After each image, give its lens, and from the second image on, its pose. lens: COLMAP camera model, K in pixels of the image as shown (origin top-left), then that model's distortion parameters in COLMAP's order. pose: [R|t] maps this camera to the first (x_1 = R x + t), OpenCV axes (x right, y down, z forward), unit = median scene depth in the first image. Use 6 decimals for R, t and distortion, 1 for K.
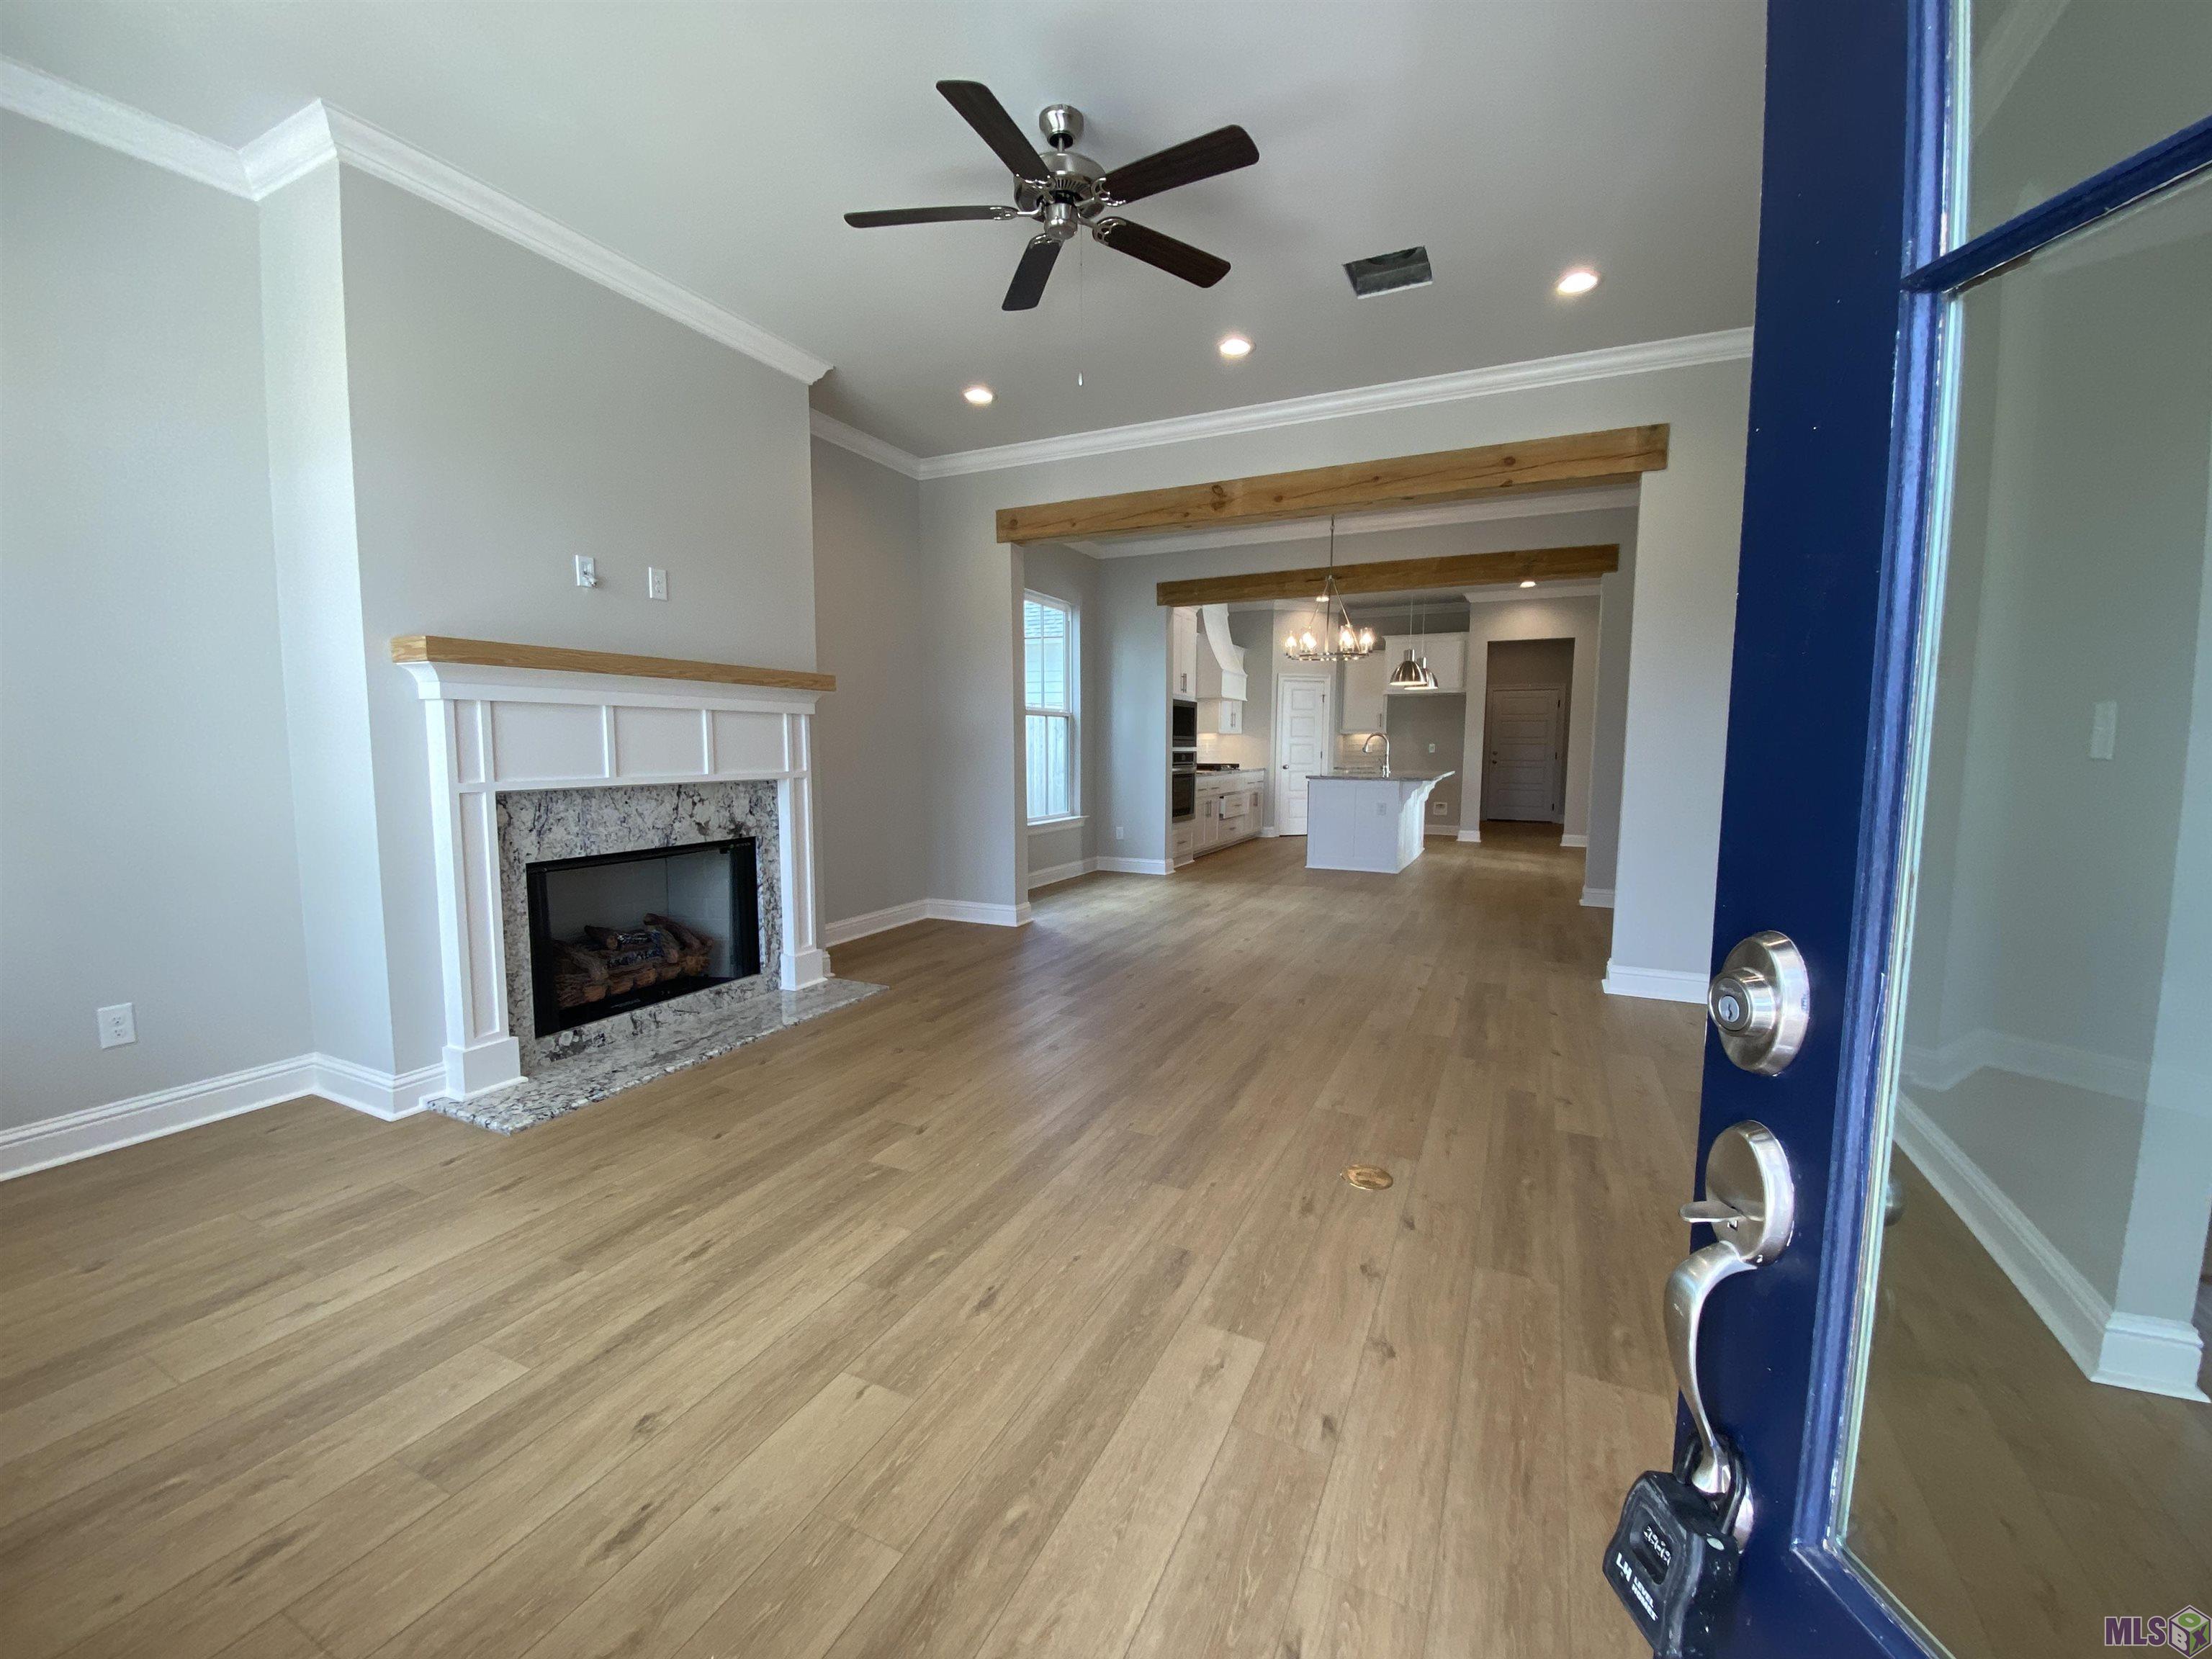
lens RADIAL K [[760.7, 0, 1106.0], [0, 760.7, 829.5], [0, 0, 1]] dist [0.000327, -0.011510]
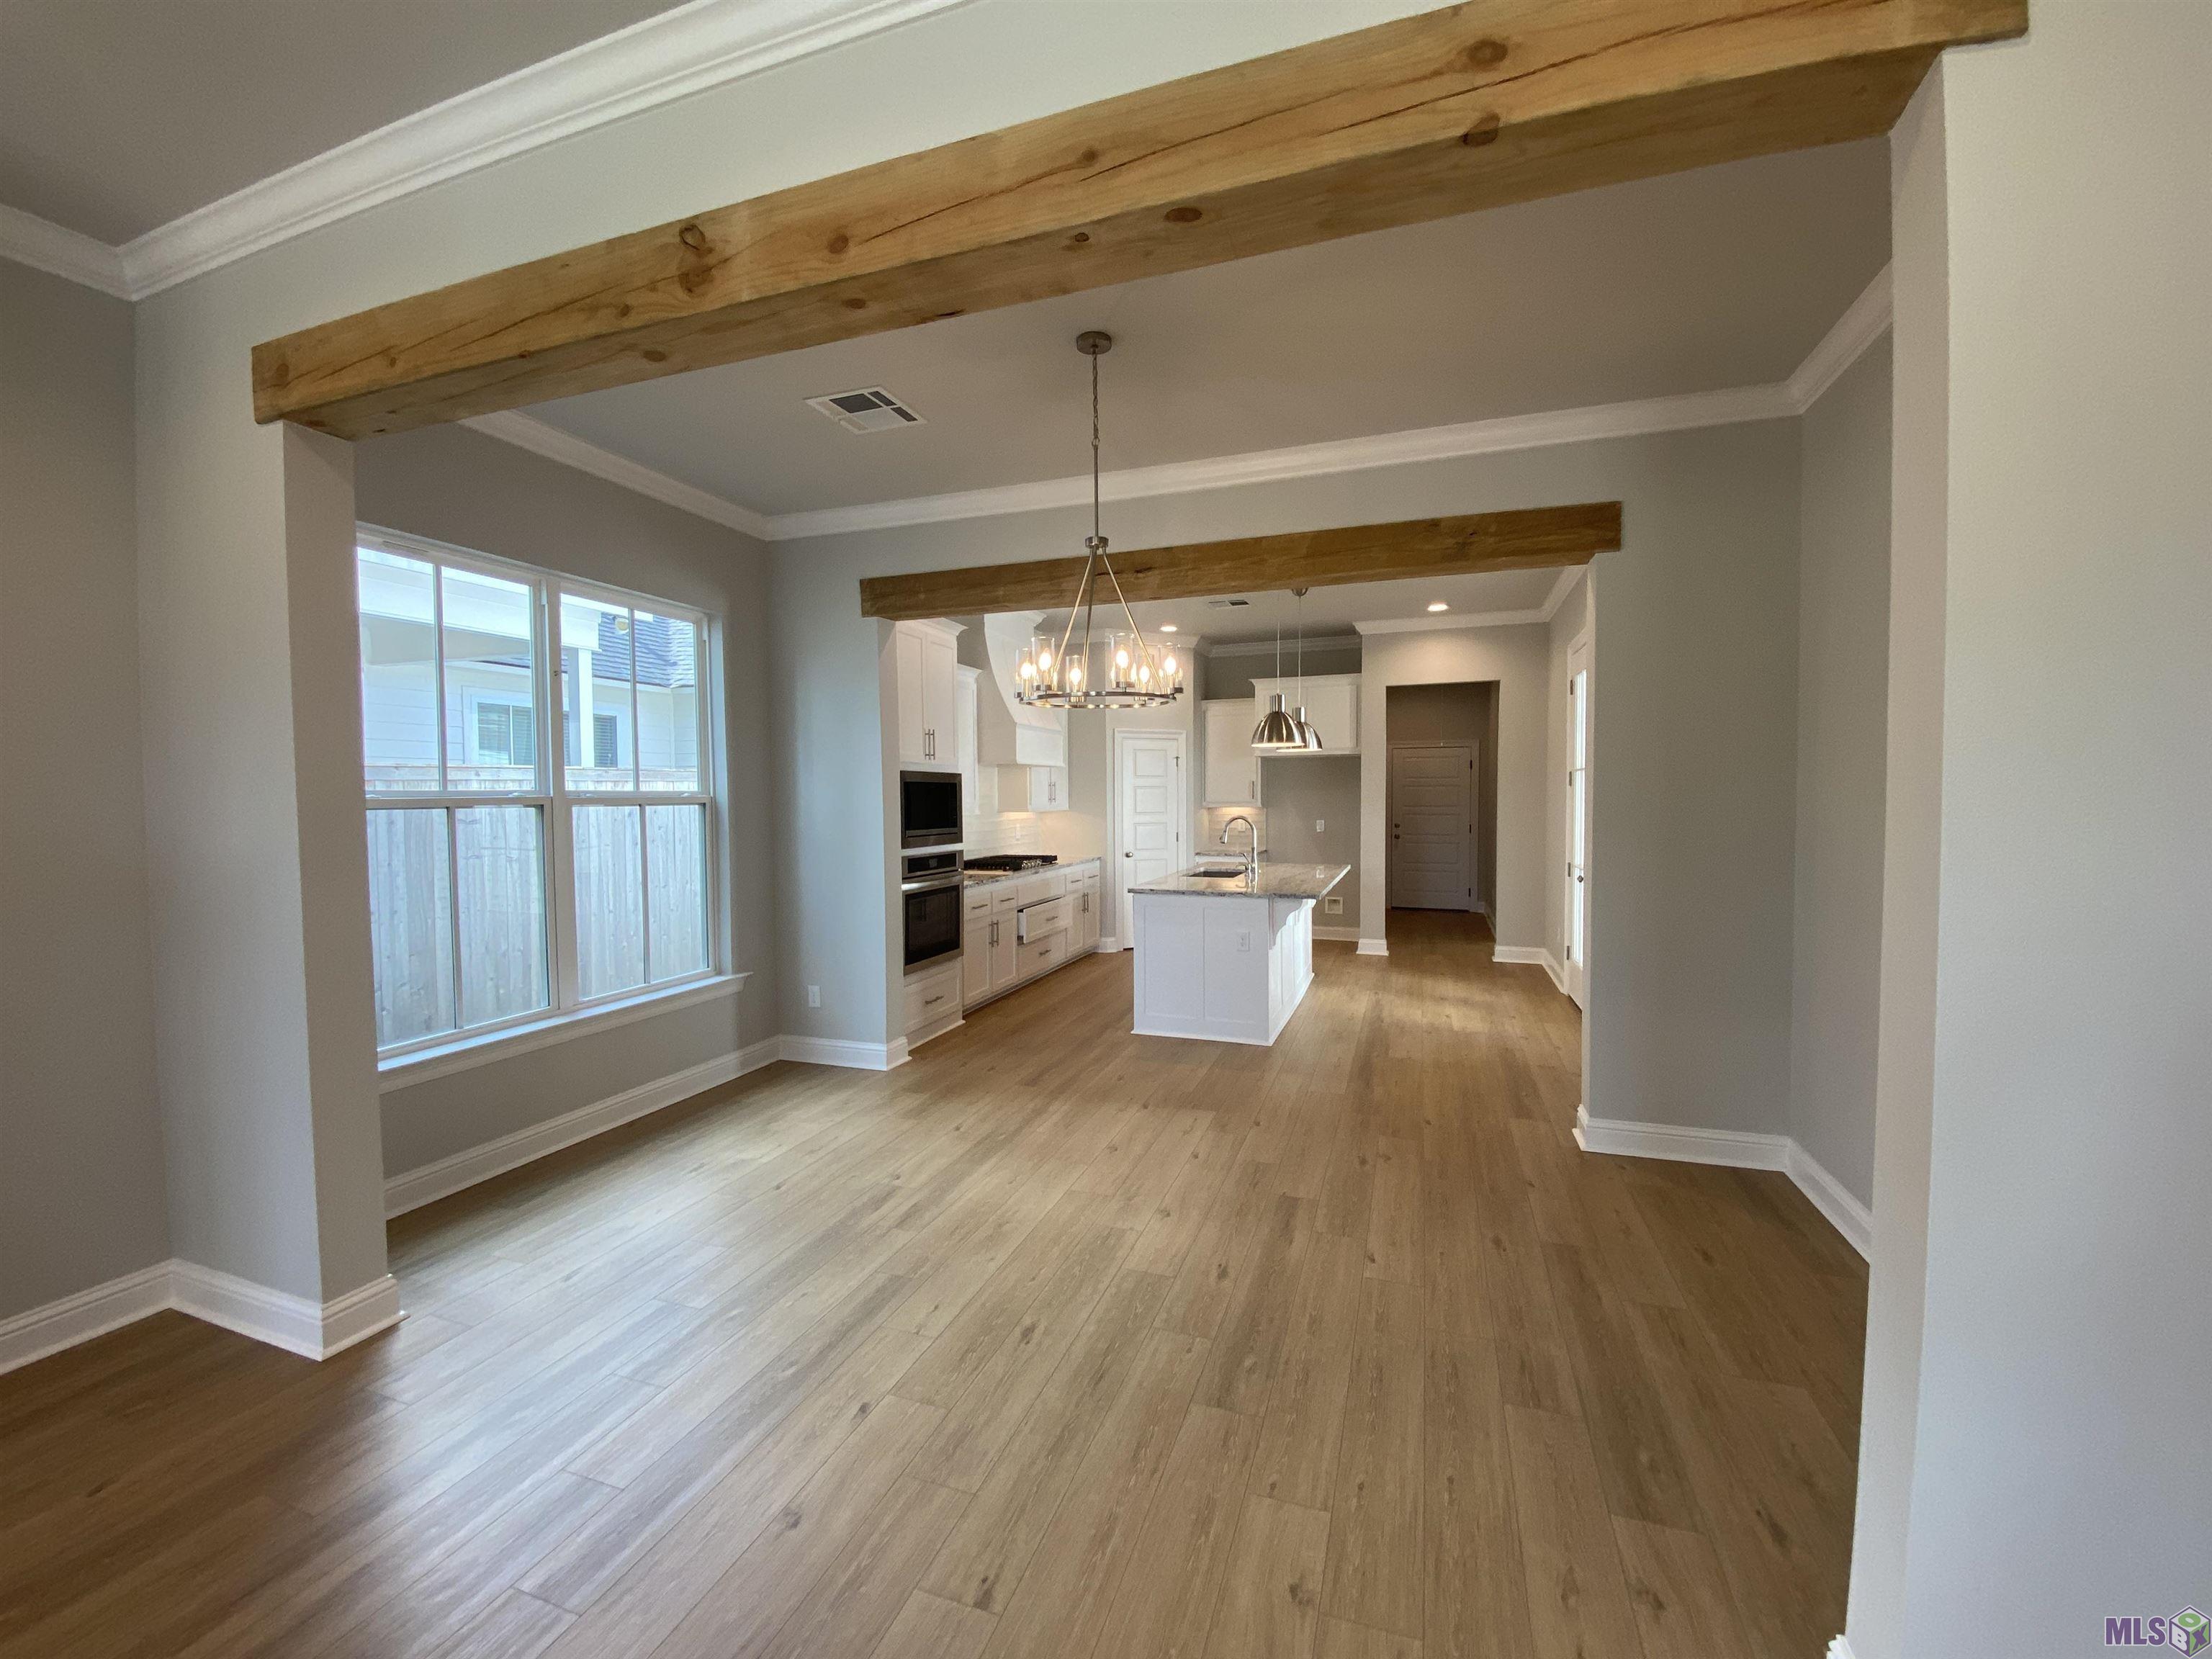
lens RADIAL K [[760.7, 0, 1106.0], [0, 760.7, 829.5], [0, 0, 1]] dist [0.000327, -0.011510]
pose [[0.992777, -0.013704, 0.119189, 0.167285], [0.021409, 0.997745, -0.063607, -0.079034], [-0.118048, 0.065699, 0.990832, 0.364085]]
